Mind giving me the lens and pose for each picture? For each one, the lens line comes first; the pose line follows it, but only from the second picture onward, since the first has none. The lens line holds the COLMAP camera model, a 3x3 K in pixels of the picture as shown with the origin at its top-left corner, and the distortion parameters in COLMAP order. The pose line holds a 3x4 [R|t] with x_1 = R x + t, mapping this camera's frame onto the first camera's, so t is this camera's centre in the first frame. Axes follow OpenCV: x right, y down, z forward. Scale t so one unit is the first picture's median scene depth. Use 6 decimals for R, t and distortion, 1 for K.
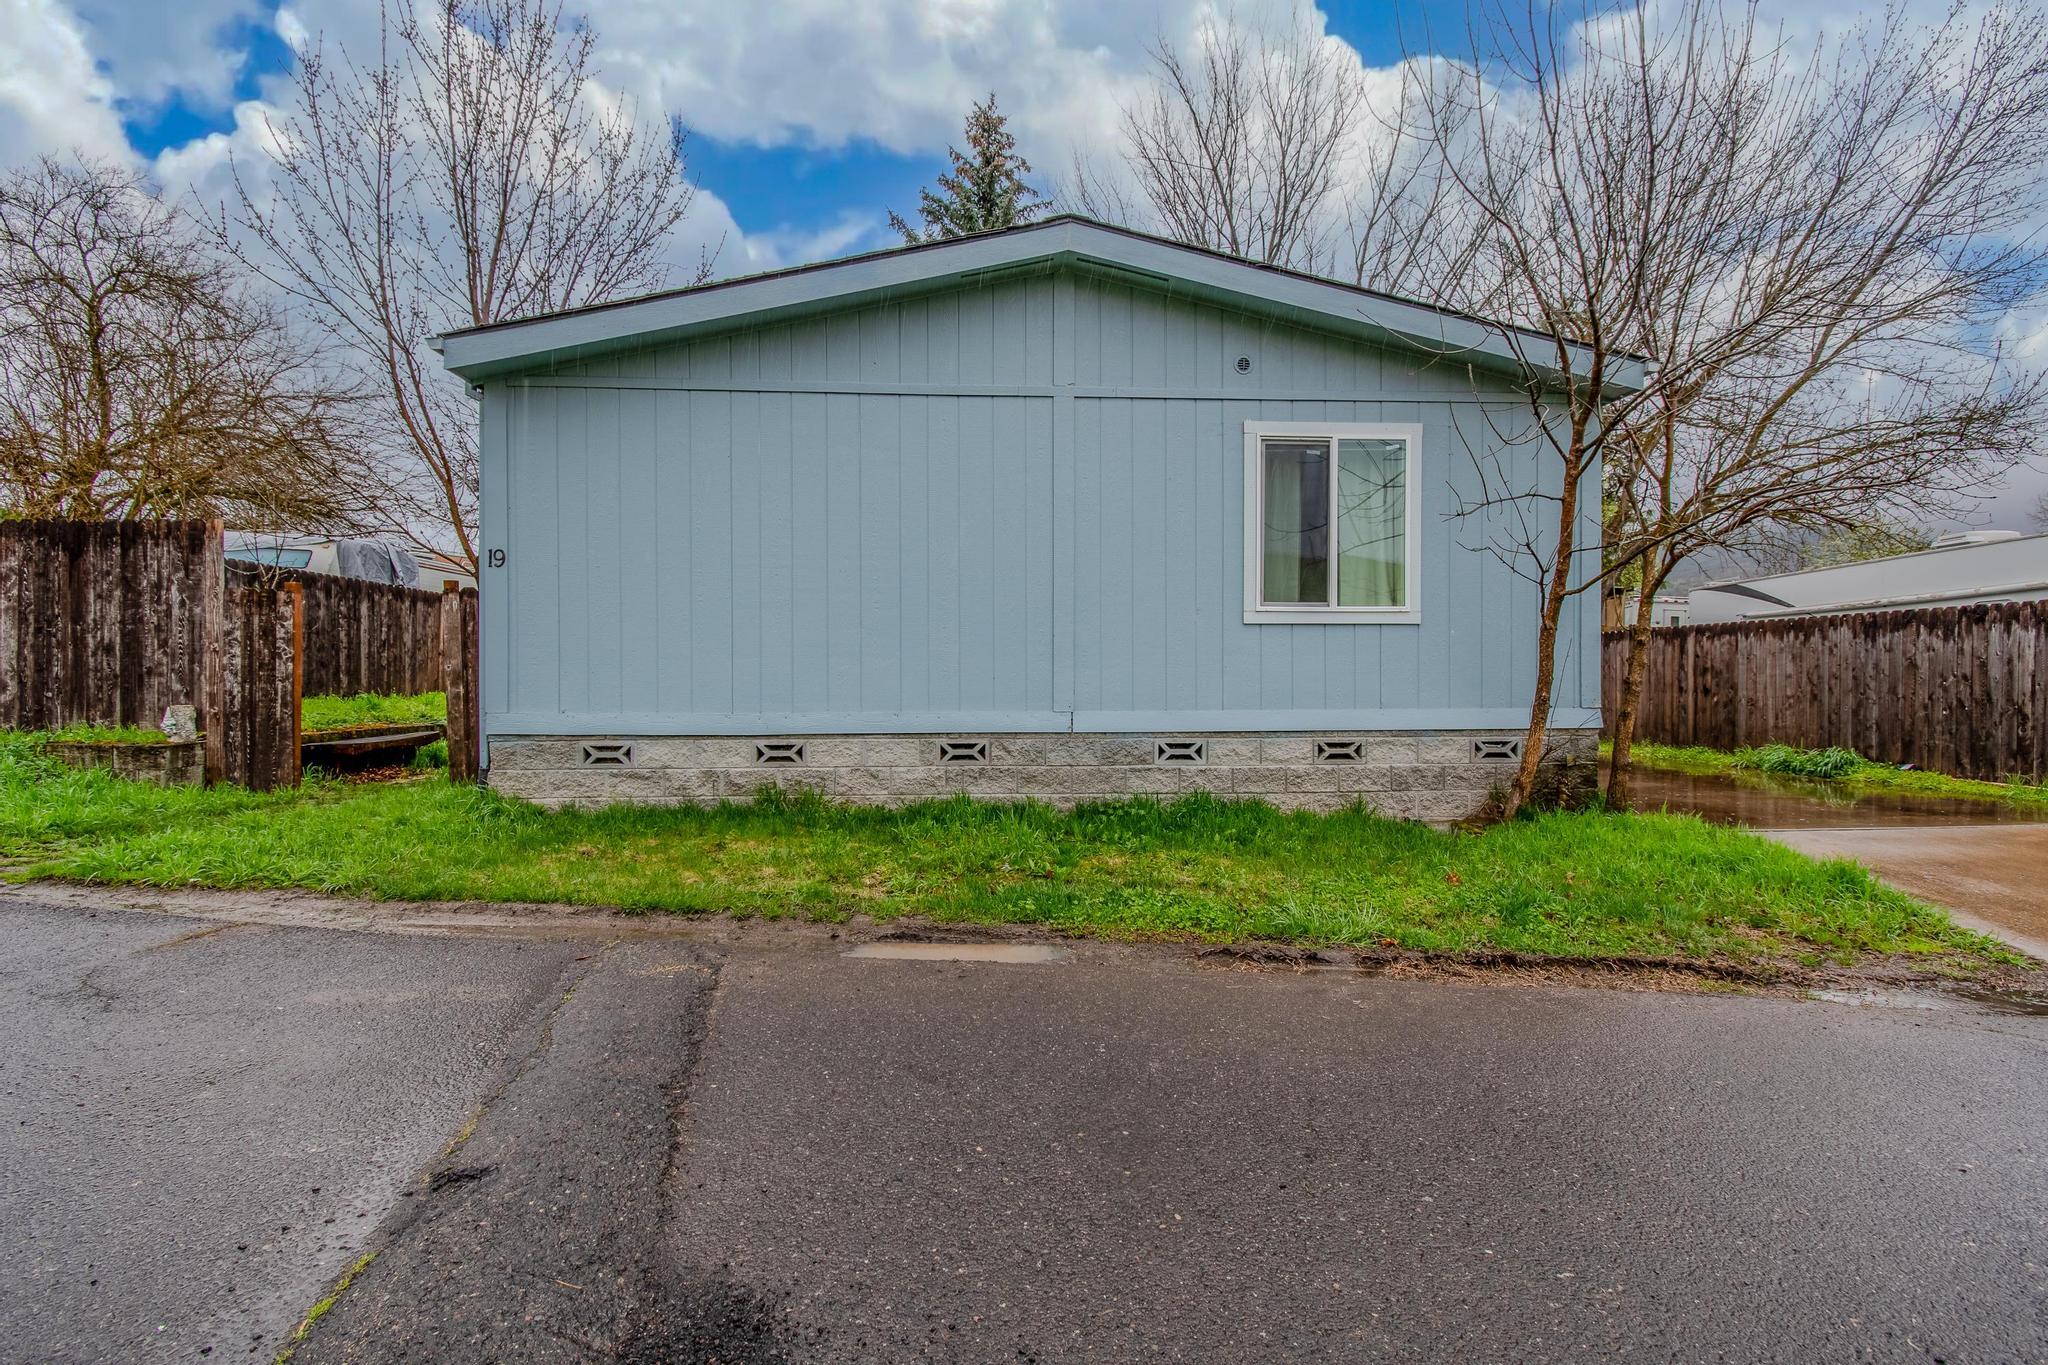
lens RADIAL K [[998.2, 0, 1025.6], [0, 998.2, 677.2], [0, 0, 1]] dist [-0.000836, -0.001463]
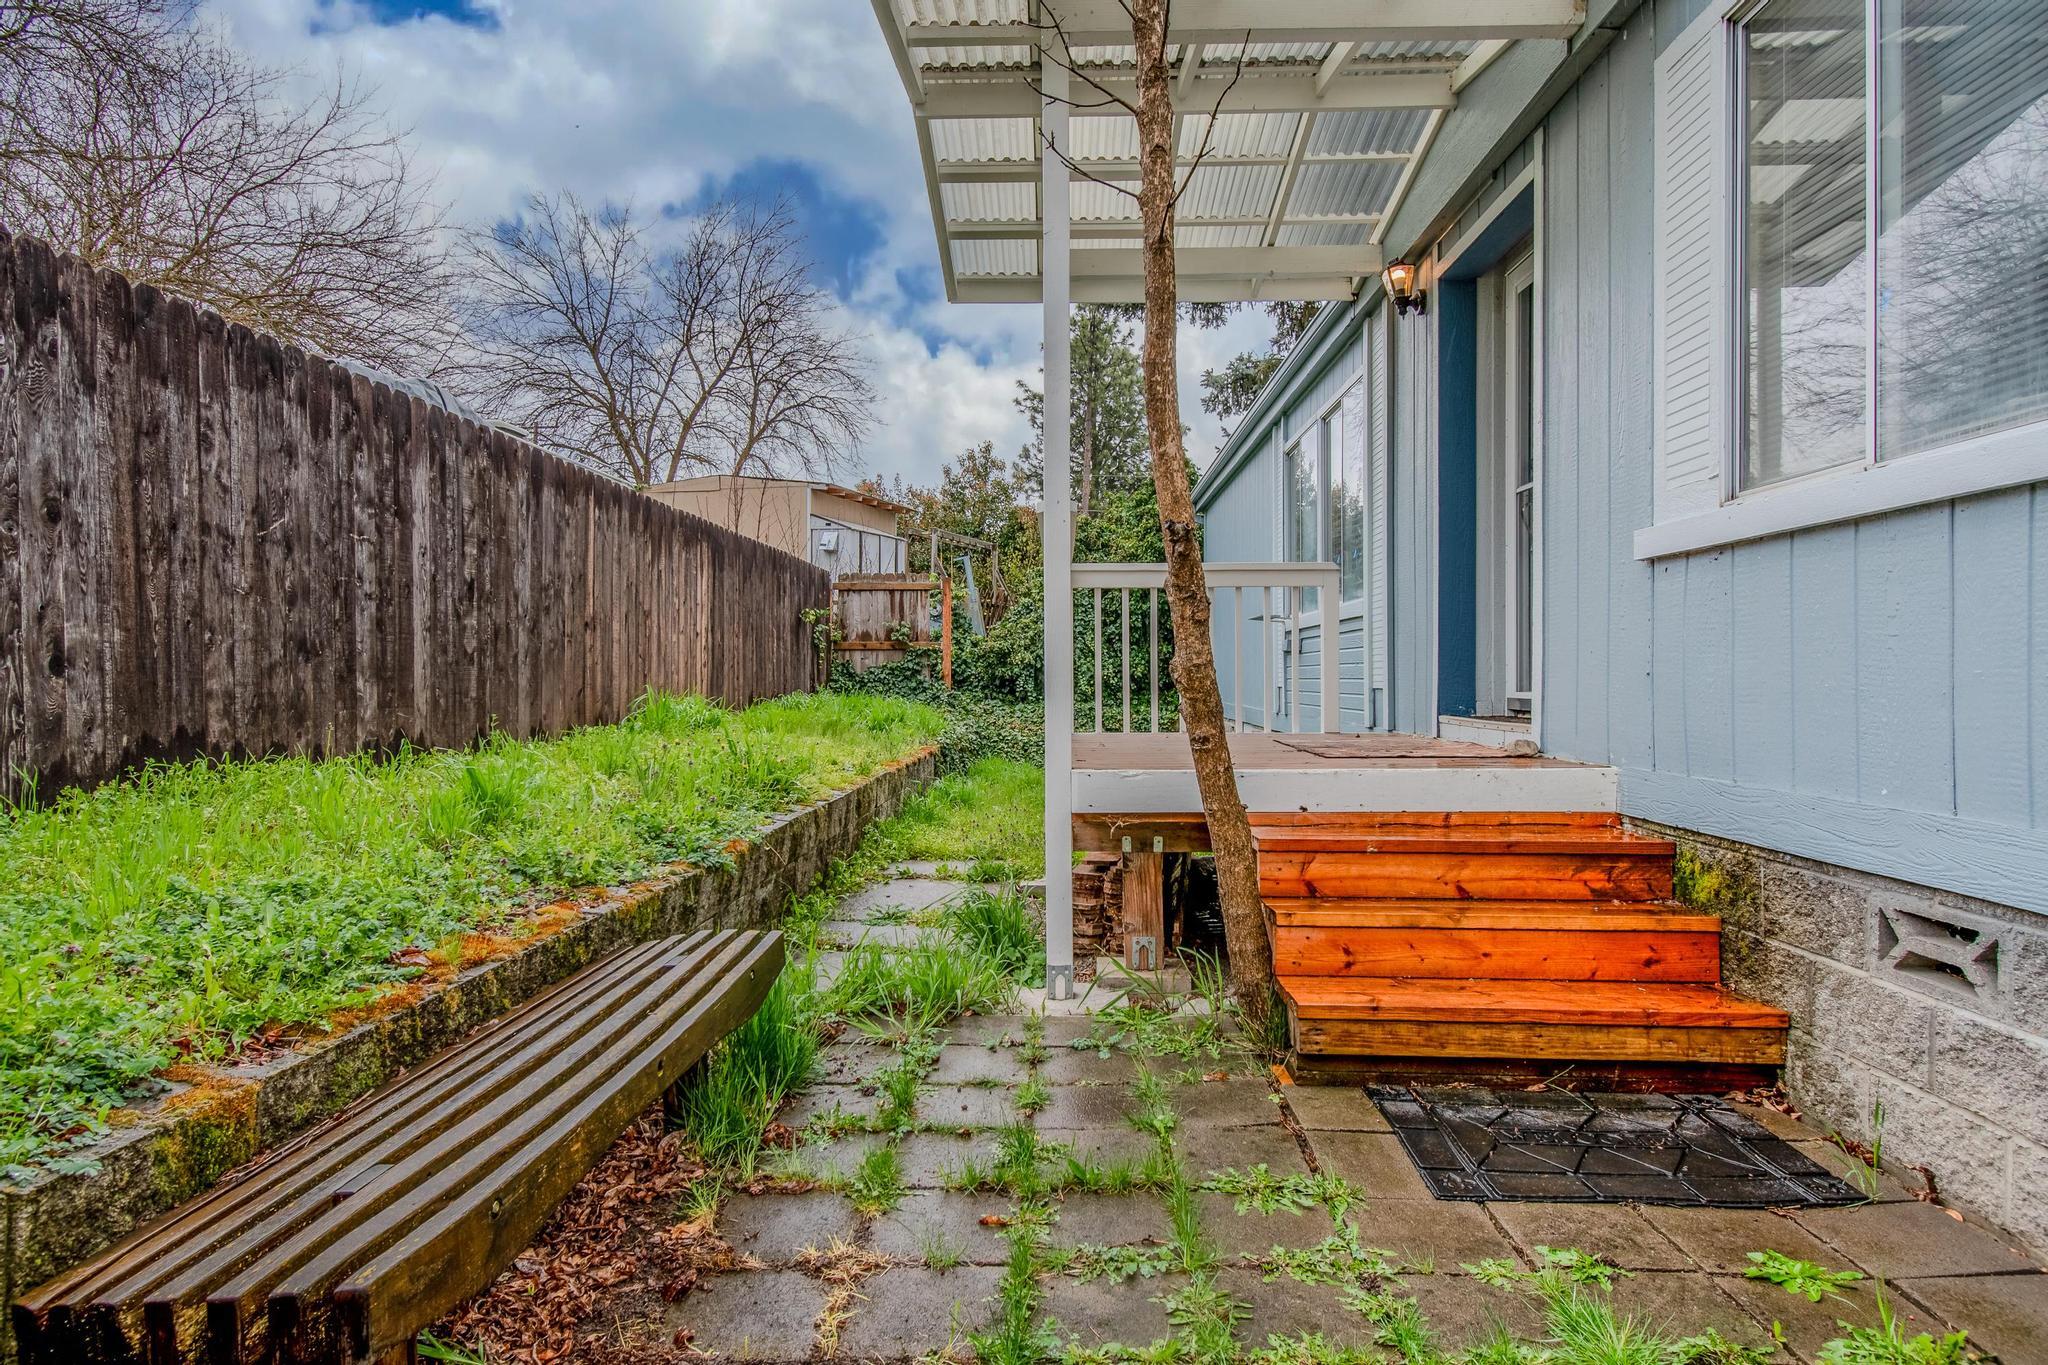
lens RADIAL K [[1233.4, 0, 1021.2], [0, 1233.4, 684.6], [0, 0, 1]] dist [-0.000001, 0.000582]
pose [[0.995802, -0.003692, -0.091463, -0.680541], [0.004037, 0.999985, 0.003578, -0.002122], [0.091448, -0.003932, 0.995802, 0.970417]]
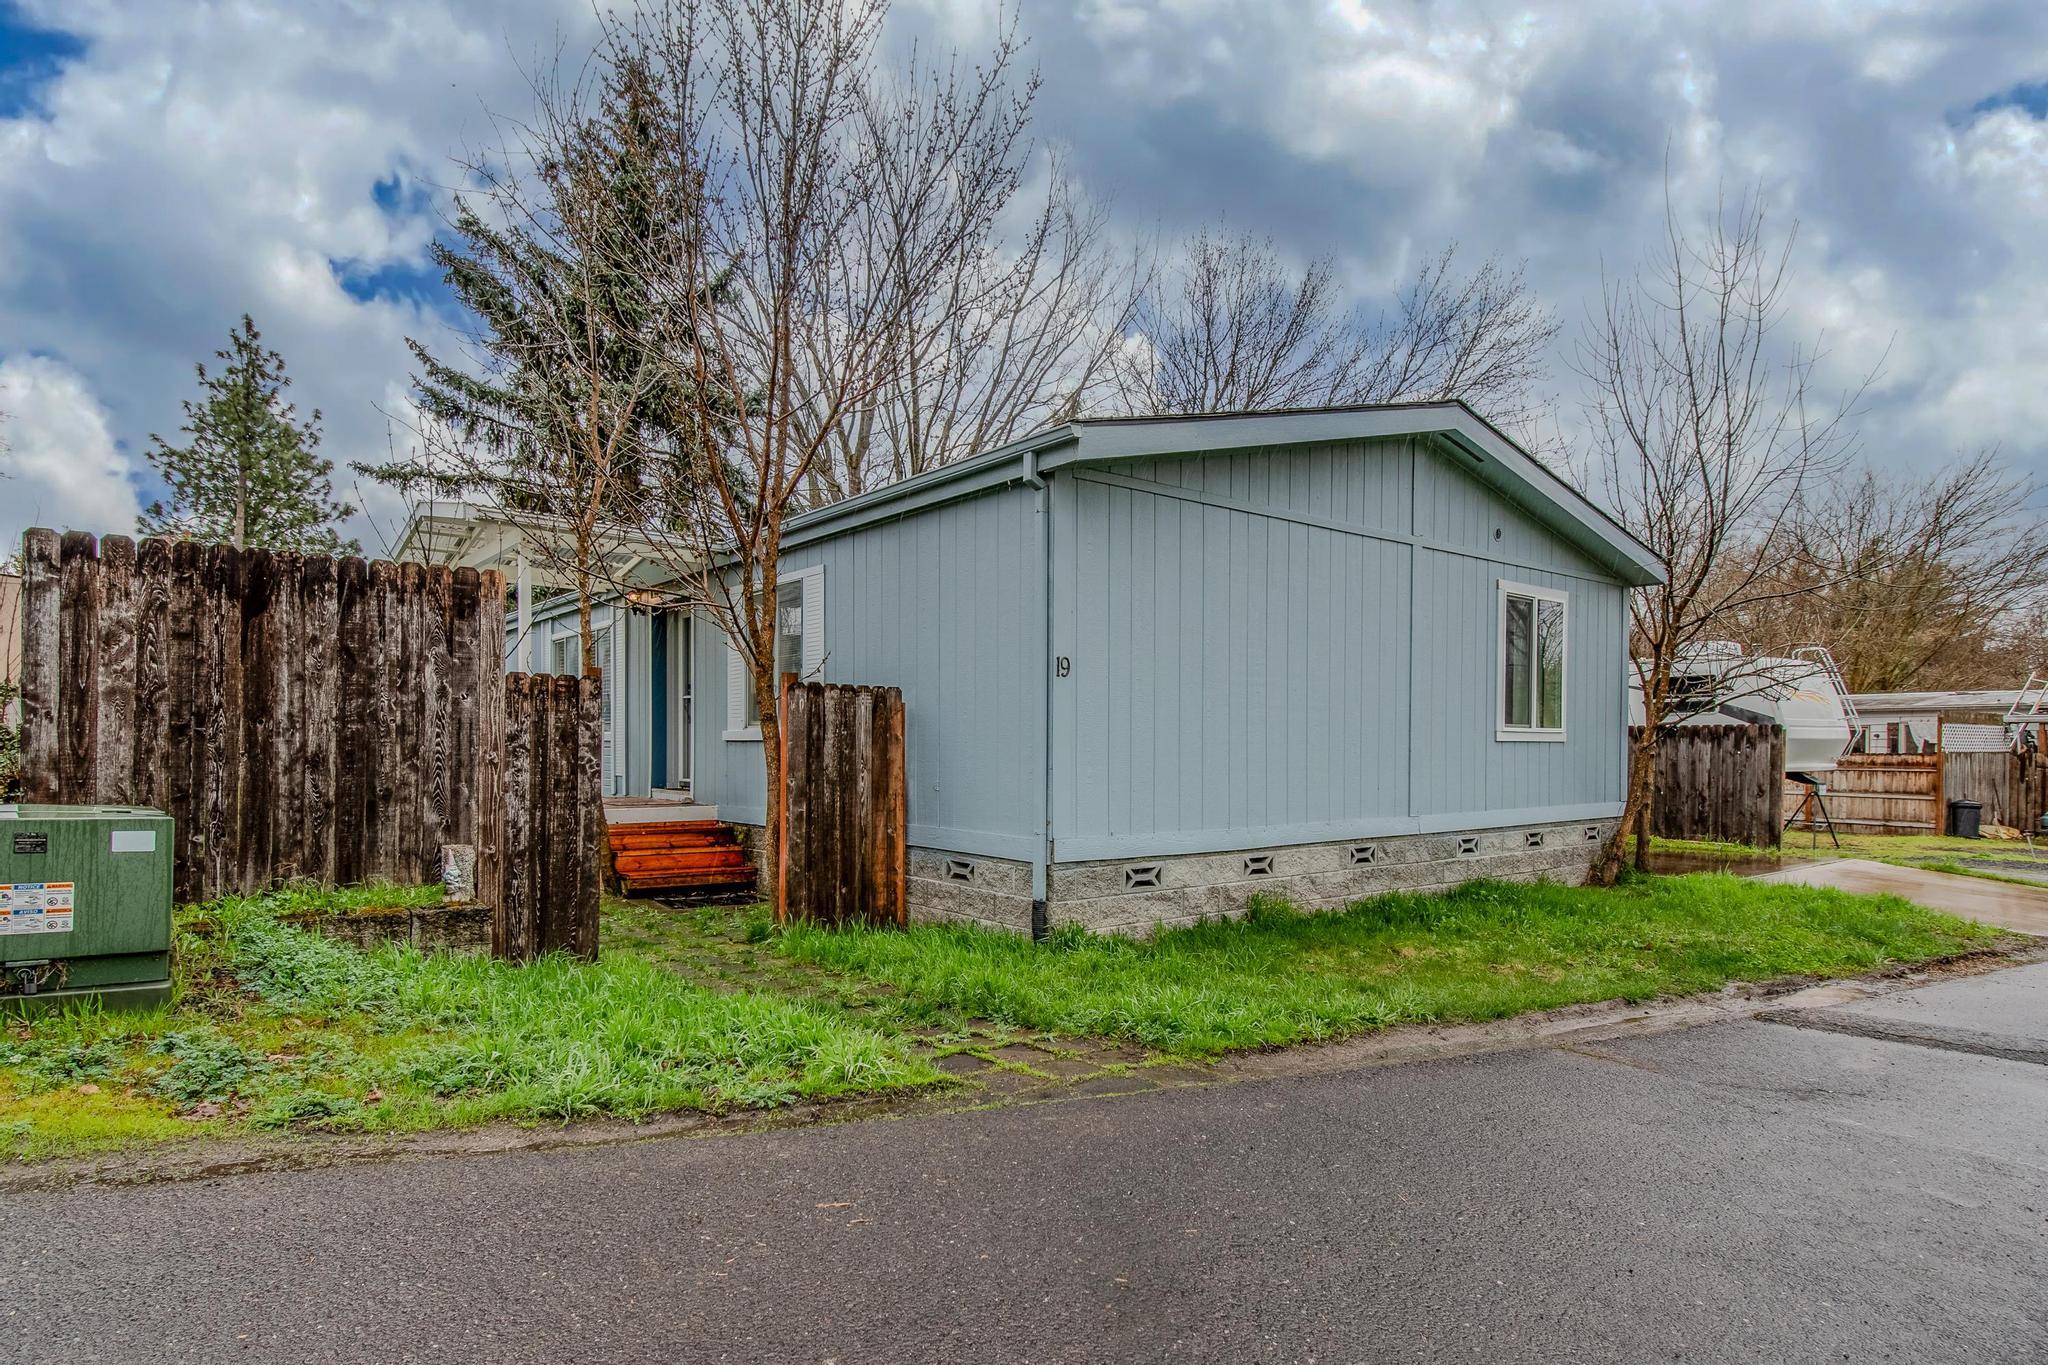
lens RADIAL K [[1070.3, 0, 985.4], [0, 1070.3, 758.3], [0, 0, 1]] dist [0.035312, -0.000083]
pose [[0.834397, -0.002522, 0.551159, -0.941470], [-0.003415, 0.999947, 0.009746, -0.038325], [-0.551154, -0.010015, 0.834344, 0.199349]]
